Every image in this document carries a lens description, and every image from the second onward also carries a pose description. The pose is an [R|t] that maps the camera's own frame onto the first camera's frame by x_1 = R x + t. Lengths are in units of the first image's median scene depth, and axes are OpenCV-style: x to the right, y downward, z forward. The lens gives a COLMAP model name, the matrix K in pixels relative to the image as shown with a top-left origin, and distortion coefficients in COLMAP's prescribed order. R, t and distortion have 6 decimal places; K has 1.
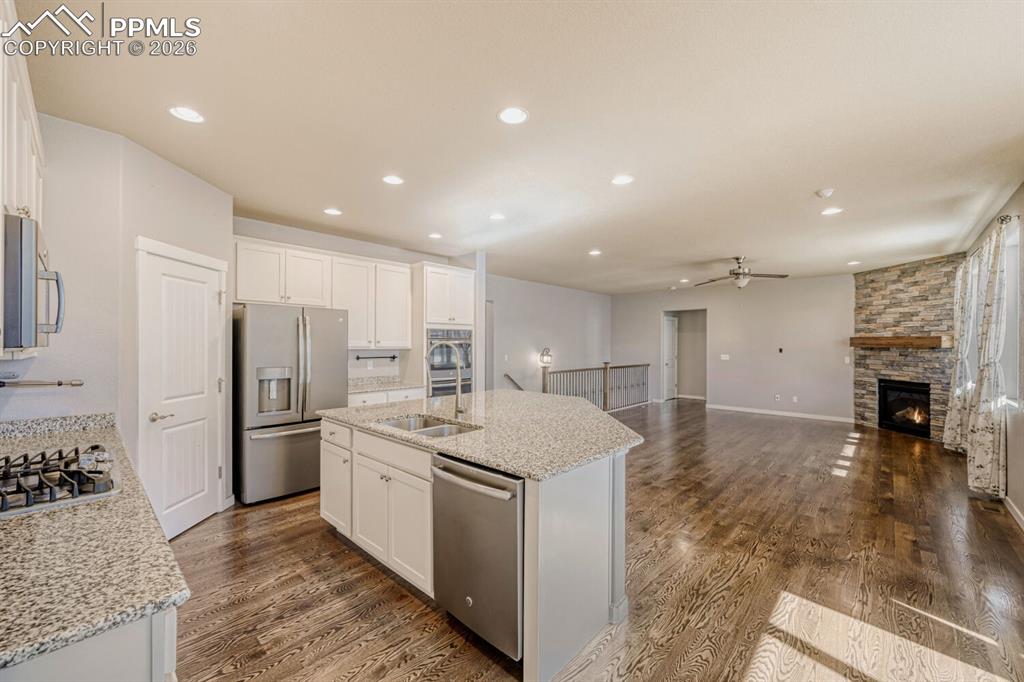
lens RADIAL K [[406.3, 0, 516.1], [0, 406.3, 342.9], [0, 0, 1]] dist [0.000076, -0.000071]
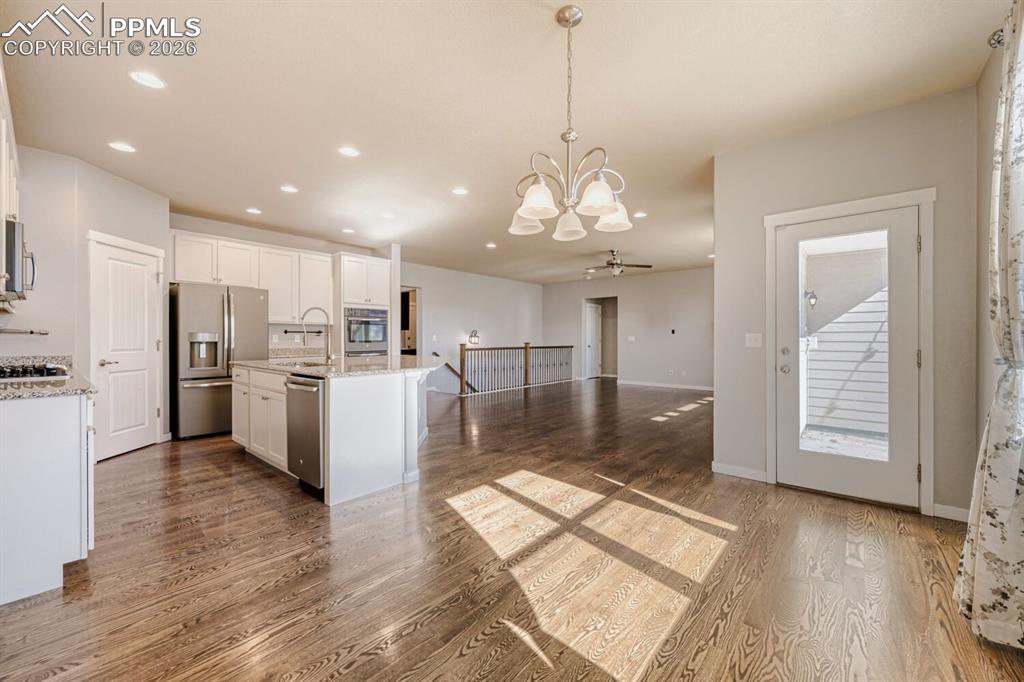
lens RADIAL K [[405.8, 0, 511.7], [0, 405.8, 336.9], [0, 0, 1]] dist [-0.000532, -0.000139]
pose [[0.999355, -0.000675, 0.035909, 0.195803], [0.000657, 1.000000, 0.000530, 0.043533], [-0.035909, -0.000506, 0.999355, -0.185263]]
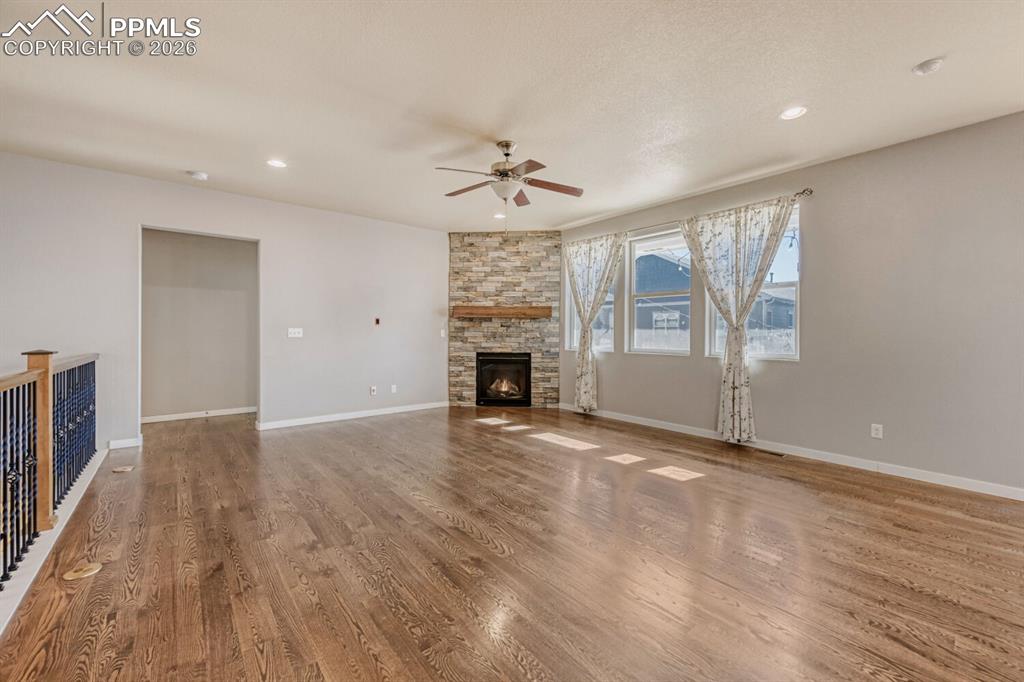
lens RADIAL K [[405.8, 0, 511.7], [0, 405.8, 336.9], [0, 0, 1]] dist [-0.000532, -0.000139]
pose [[0.138566, -0.014678, 0.990244, -0.004531], [-0.005955, 0.999860, 0.015654, 0.044156], [-0.990335, -0.008066, 0.138459, 0.912124]]
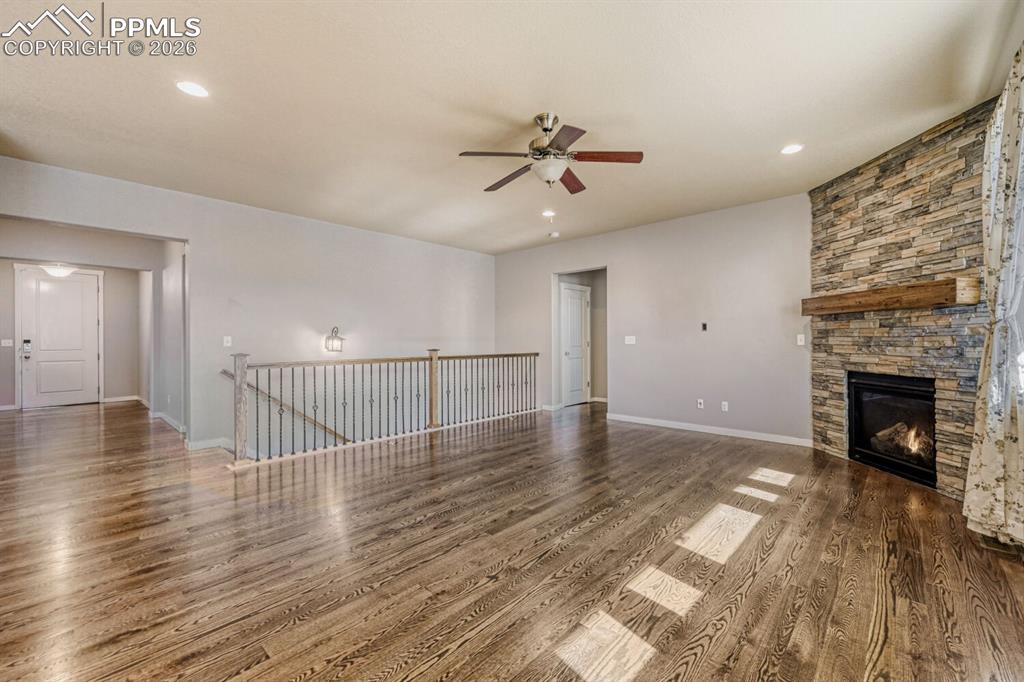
lens RADIAL K [[413.7, 0, 551.7], [0, 413.7, 336.8], [0, 0, 1]] dist [-0.001031, -0.000241]
pose [[0.999195, -0.006443, 0.039588, 0.532190], [0.006714, 0.999955, -0.006715, 0.049200], [-0.039543, 0.006975, 0.999194, 0.514578]]
